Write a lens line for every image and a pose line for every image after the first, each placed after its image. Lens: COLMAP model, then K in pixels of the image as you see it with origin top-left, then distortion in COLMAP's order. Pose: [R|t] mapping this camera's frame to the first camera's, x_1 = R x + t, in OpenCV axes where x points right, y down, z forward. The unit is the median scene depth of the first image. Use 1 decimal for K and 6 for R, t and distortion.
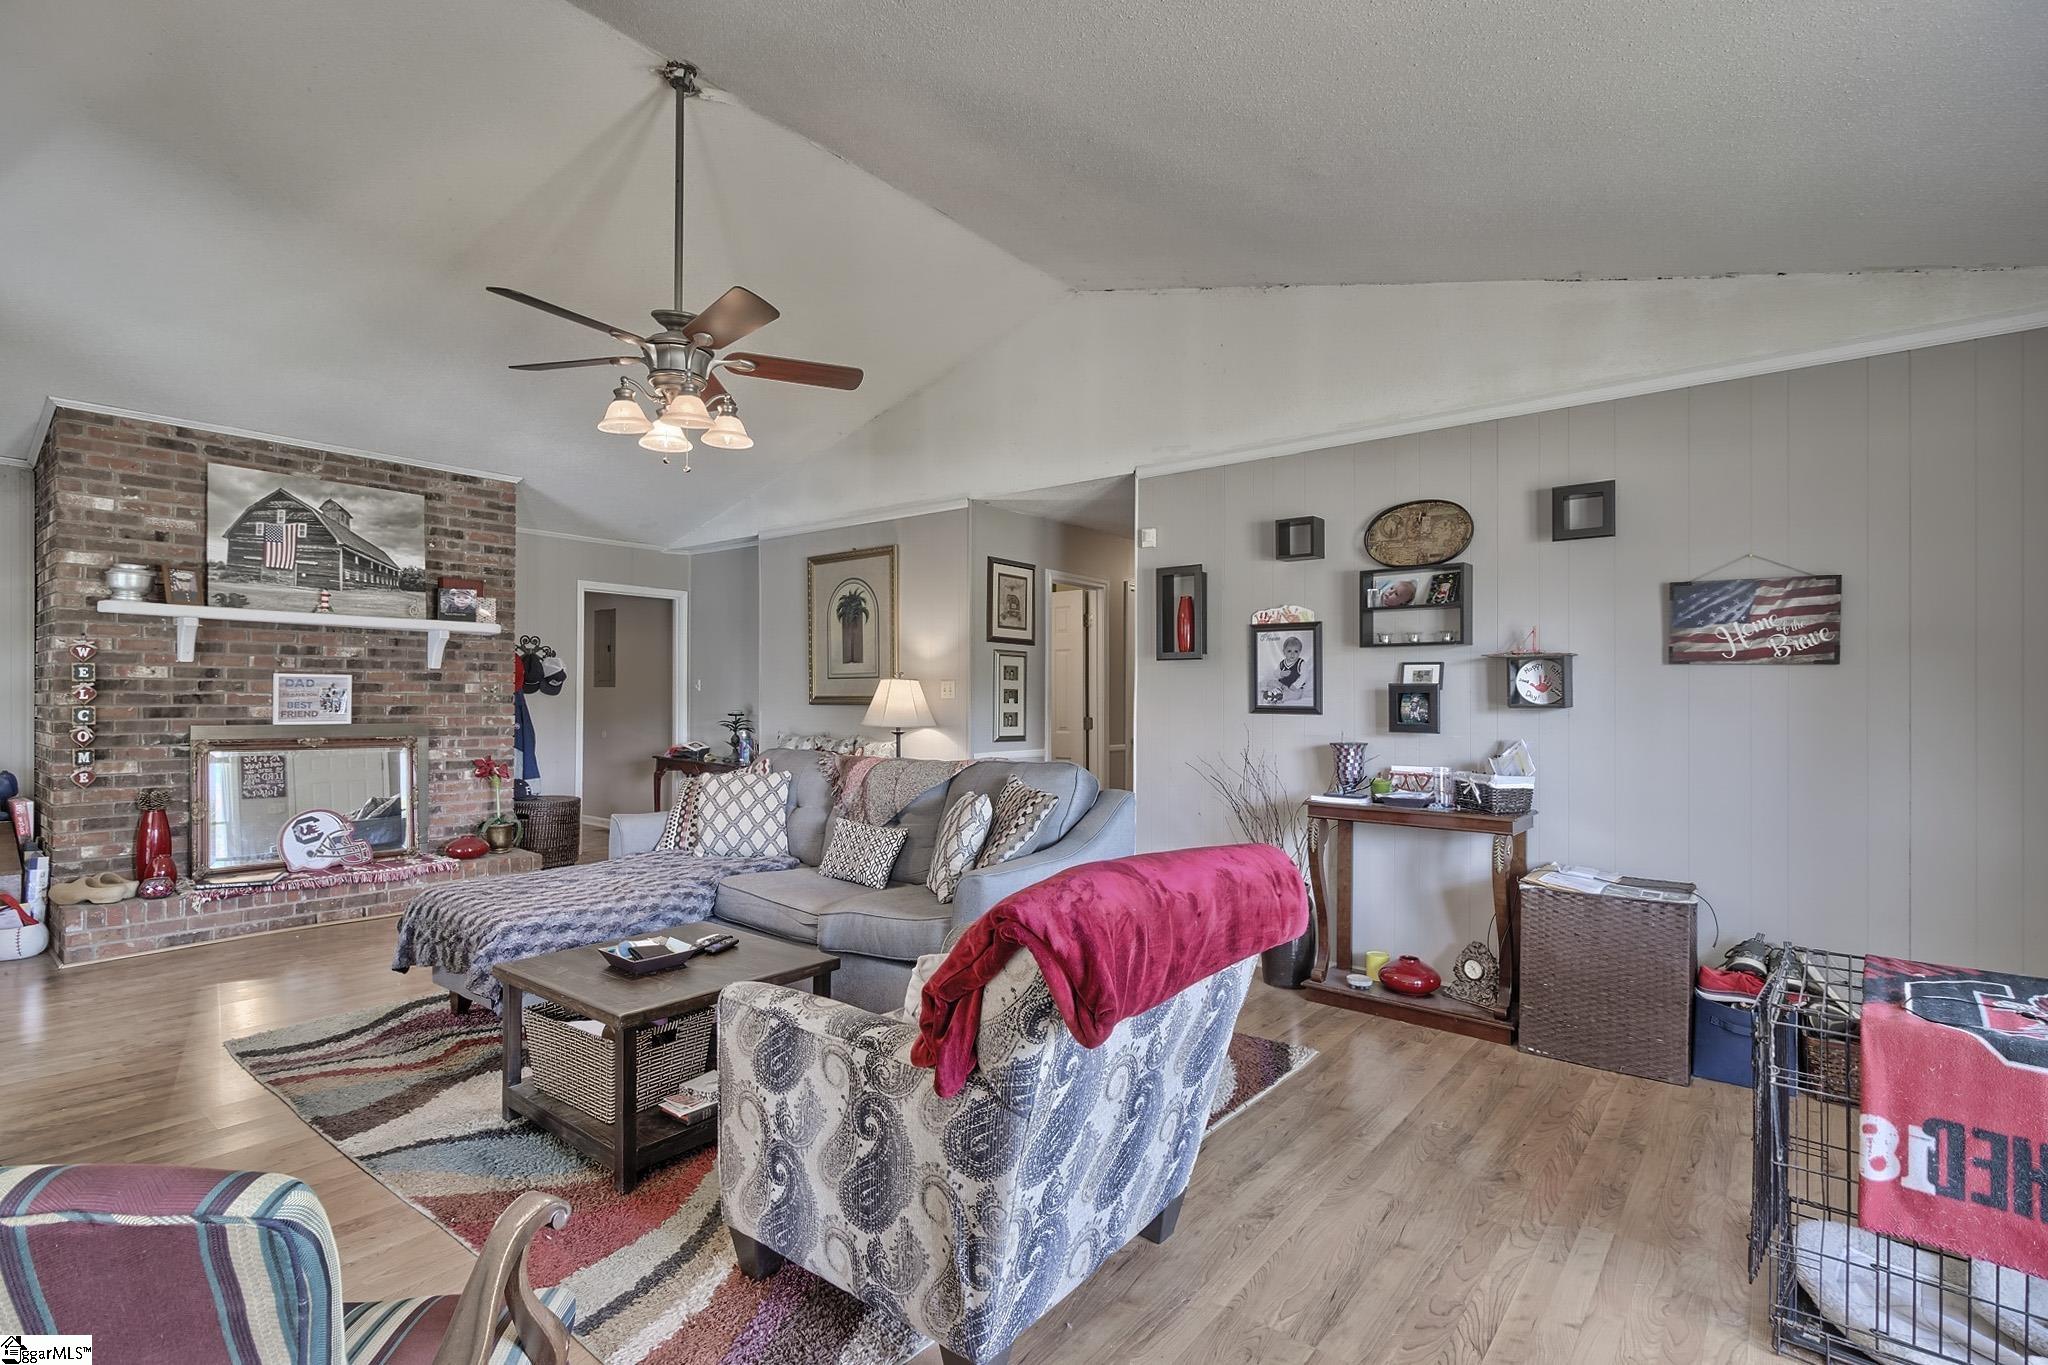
lens RADIAL K [[952.3, 0, 980.8], [0, 952.3, 691.7], [0, 0, 1]] dist [0.006363, -0.000321]
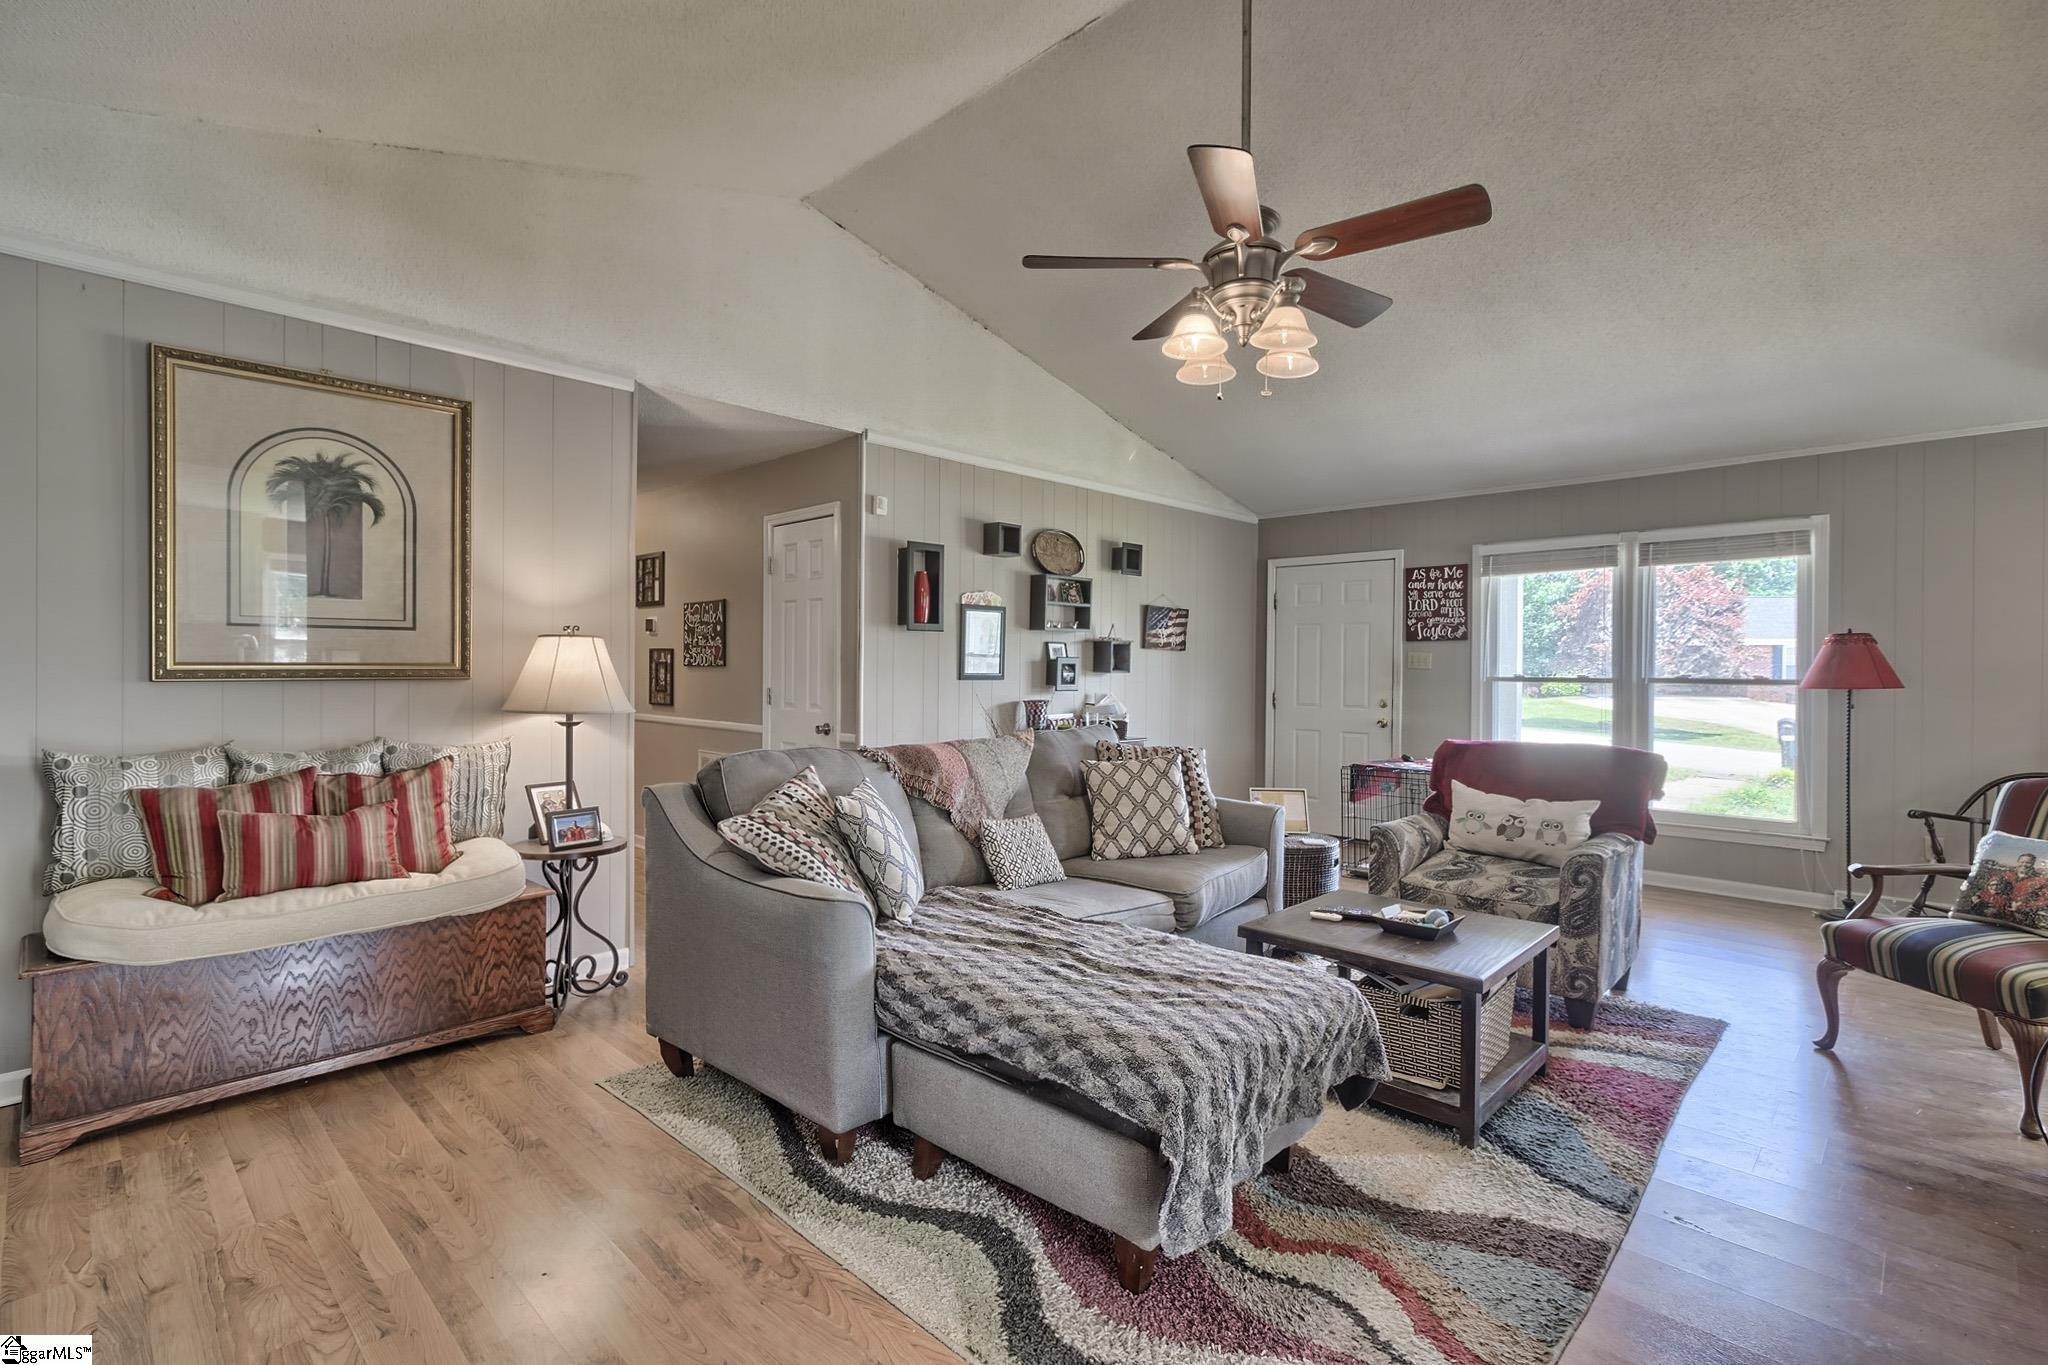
lens RADIAL K [[952.3, 0, 1025.5], [0, 952.3, 674.3], [0, 0, 1]] dist [0.006363, -0.000321]
pose [[0.062826, -0.012007, 0.997952, -1.067016], [-0.011454, 0.999853, 0.012751, 0.000130], [-0.997959, -0.012232, 0.062679, 1.036818]]
